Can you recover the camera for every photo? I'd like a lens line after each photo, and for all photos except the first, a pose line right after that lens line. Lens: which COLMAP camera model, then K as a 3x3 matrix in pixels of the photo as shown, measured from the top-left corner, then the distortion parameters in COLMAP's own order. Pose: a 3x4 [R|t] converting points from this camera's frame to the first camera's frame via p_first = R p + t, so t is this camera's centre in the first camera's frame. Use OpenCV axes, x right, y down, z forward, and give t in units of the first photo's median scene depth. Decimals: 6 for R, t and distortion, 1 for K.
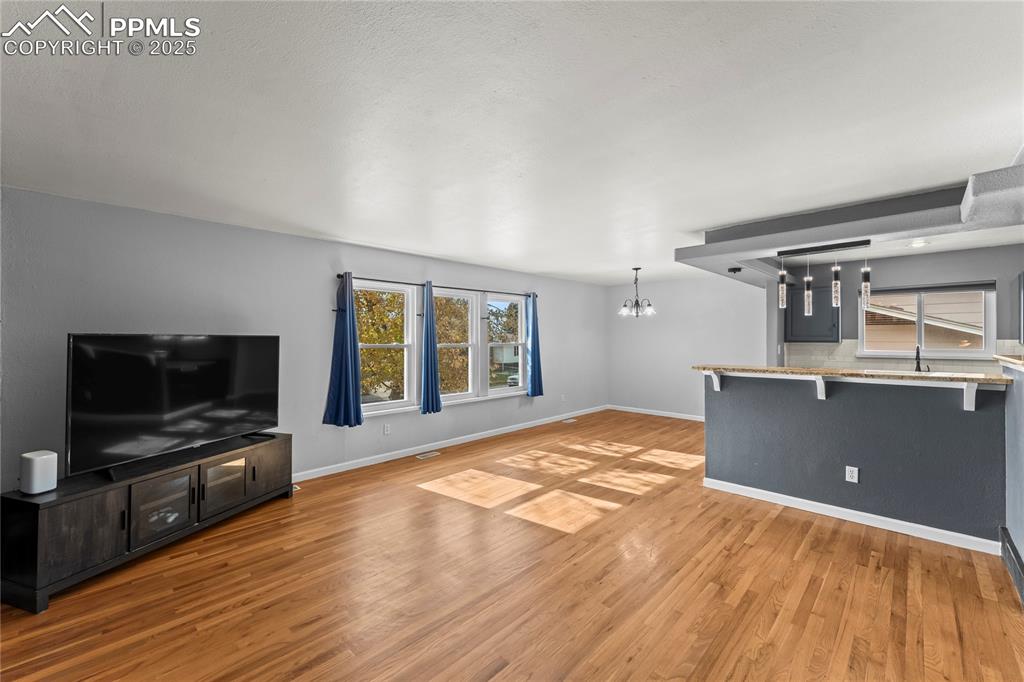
lens RADIAL K [[415.1, 0, 502.2], [0, 415.1, 335.7], [0, 0, 1]] dist [0.002927, -0.000703]
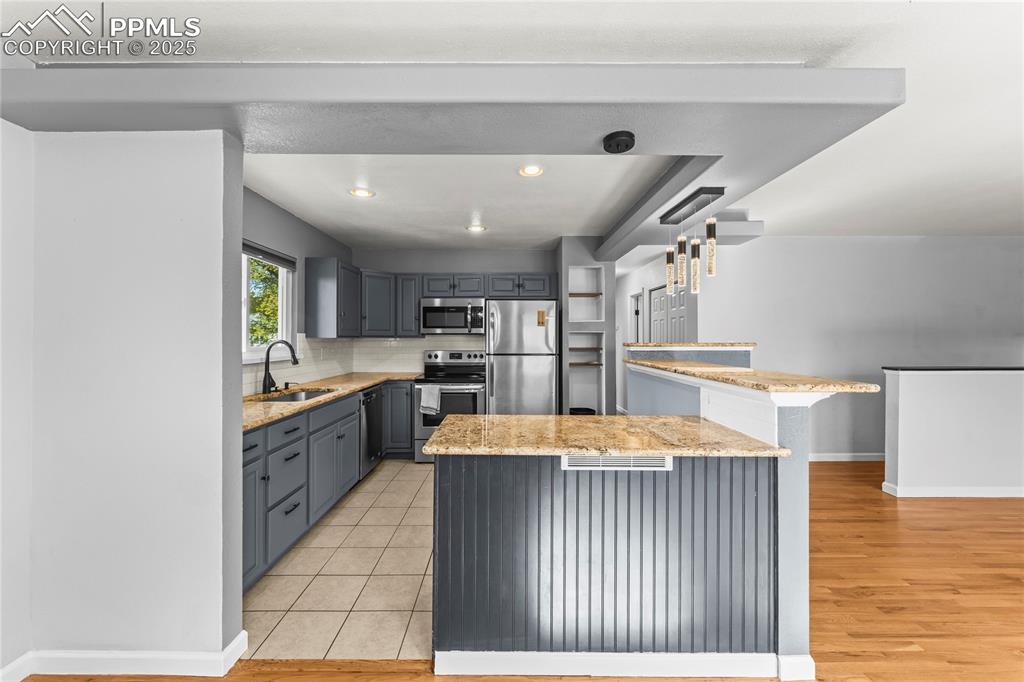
lens RADIAL K [[415.1, 0, 493.5], [0, 415.1, 339.1], [0, 0, 1]] dist [0.002927, -0.000703]
pose [[-0.706214, 0.002785, 0.707993, 0.393121], [-0.000384, 0.999991, -0.004317, 0.026827], [-0.707998, -0.003321, -0.706207, 1.419161]]
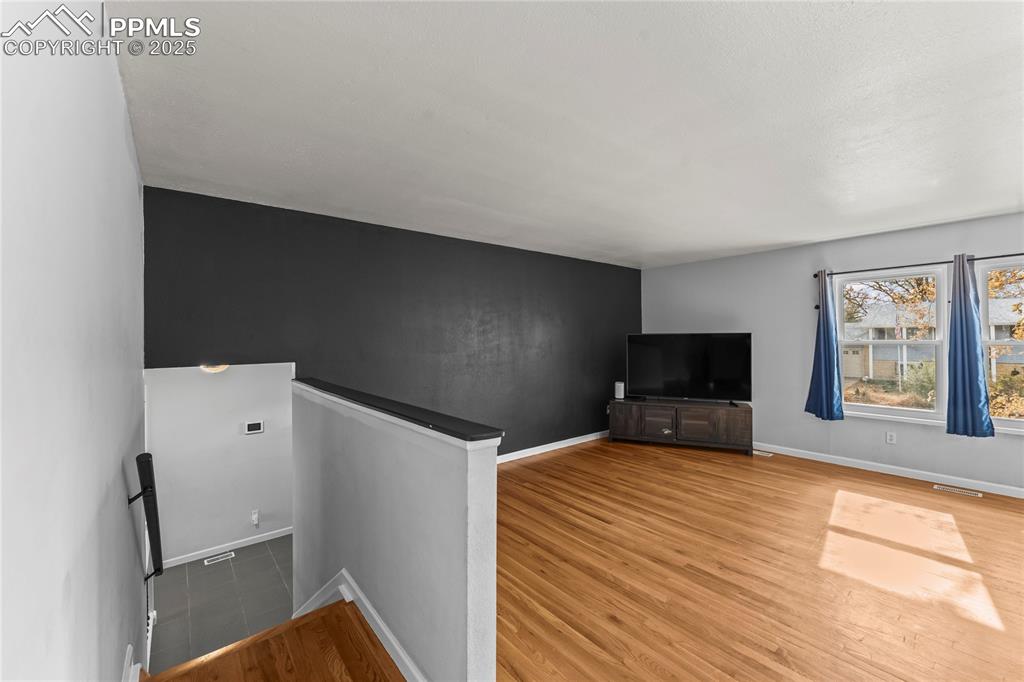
lens RADIAL K [[415.1, 0, 501.2], [0, 415.1, 336.9], [0, 0, 1]] dist [0.002927, -0.000703]
pose [[-0.120173, 0.001712, -0.992752, 0.764013], [0.013485, 0.999909, 0.000092, 0.002412], [0.992661, -0.013376, -0.120185, 0.330670]]
